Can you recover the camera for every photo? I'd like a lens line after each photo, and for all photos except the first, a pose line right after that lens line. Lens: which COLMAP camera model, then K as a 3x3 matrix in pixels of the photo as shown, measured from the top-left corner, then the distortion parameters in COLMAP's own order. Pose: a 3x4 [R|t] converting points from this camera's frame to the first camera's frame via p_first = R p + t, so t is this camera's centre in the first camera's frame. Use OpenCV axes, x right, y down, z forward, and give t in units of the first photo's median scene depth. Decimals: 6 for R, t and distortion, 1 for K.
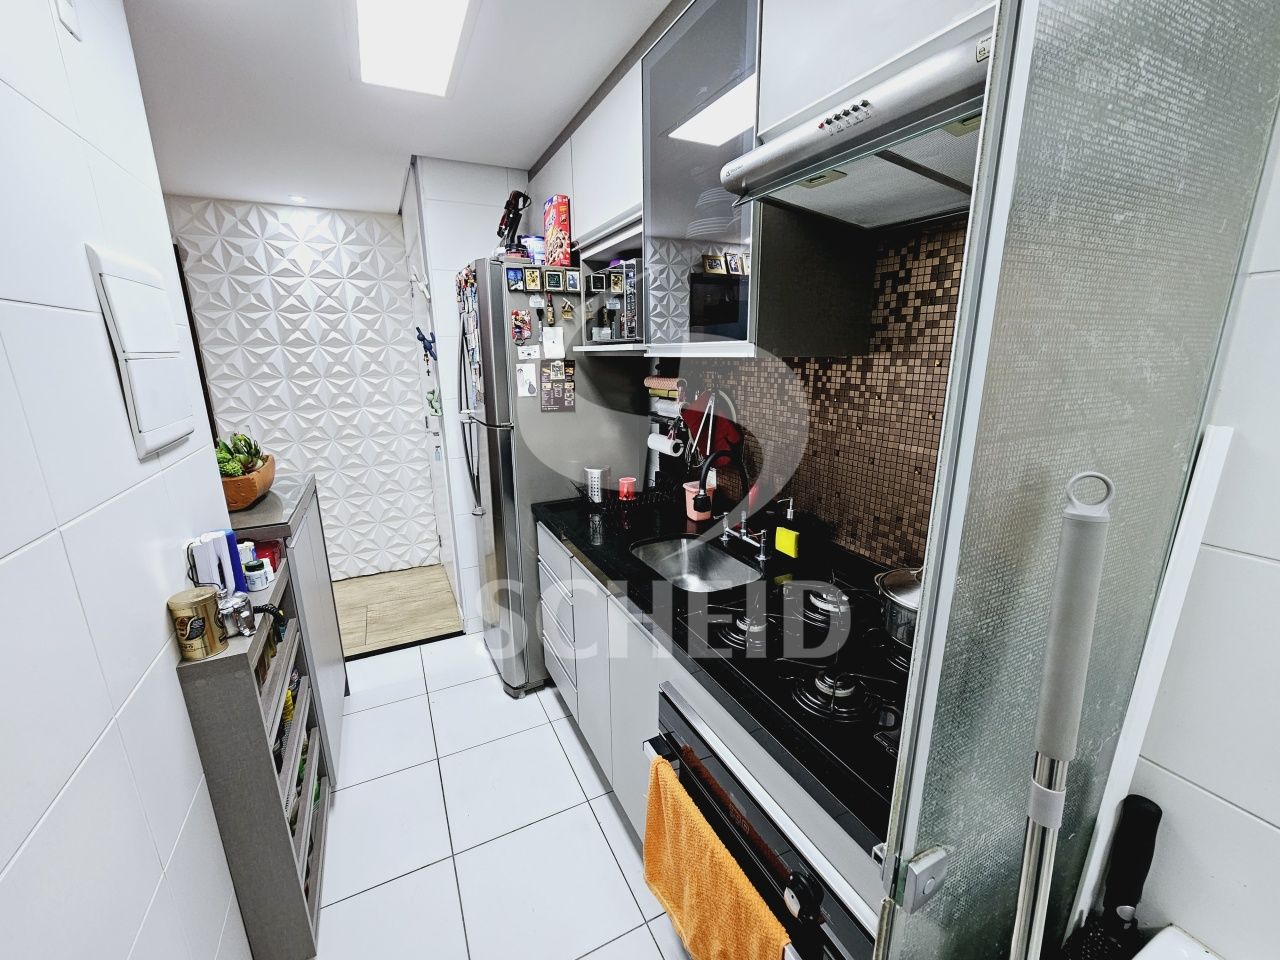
lens RADIAL K [[534.8, 0, 640.0], [0, 534.8, 480.0], [0, 0, 1]] dist [-0.002023, -0.000013]
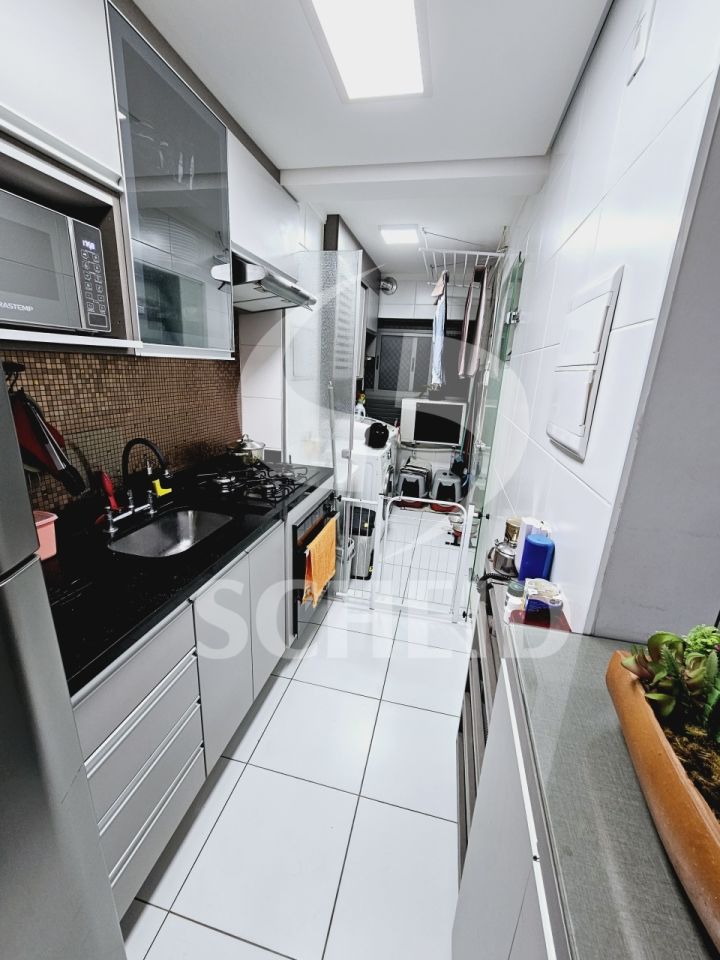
lens RADIAL K [[388.3, 0, 360.0], [0, 388.3, 480.0], [0, 0, 1]] dist [-0.000282, 0.000004]
pose [[-0.778827, -0.218201, 0.588061, -0.709440], [0.089693, 0.889163, 0.448714, -0.304393], [-0.620792, 0.402215, -0.672934, 1.273654]]
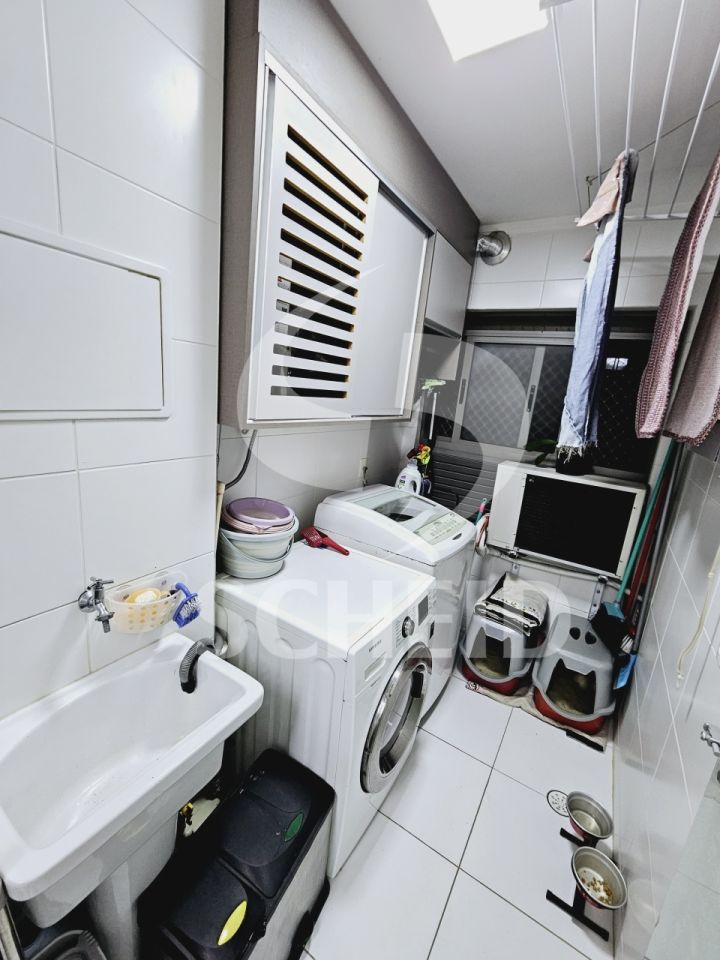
lens RADIAL K [[401.1, 0, 360.0], [0, 401.1, 480.0], [0, 0, 1]] dist [-0.002023, -0.000013]
pose [[-0.530241, -0.248398, 0.810644, -0.550612], [0.091093, 0.933895, 0.345749, -0.233922], [-0.842939, 0.257175, -0.472562, 0.964141]]
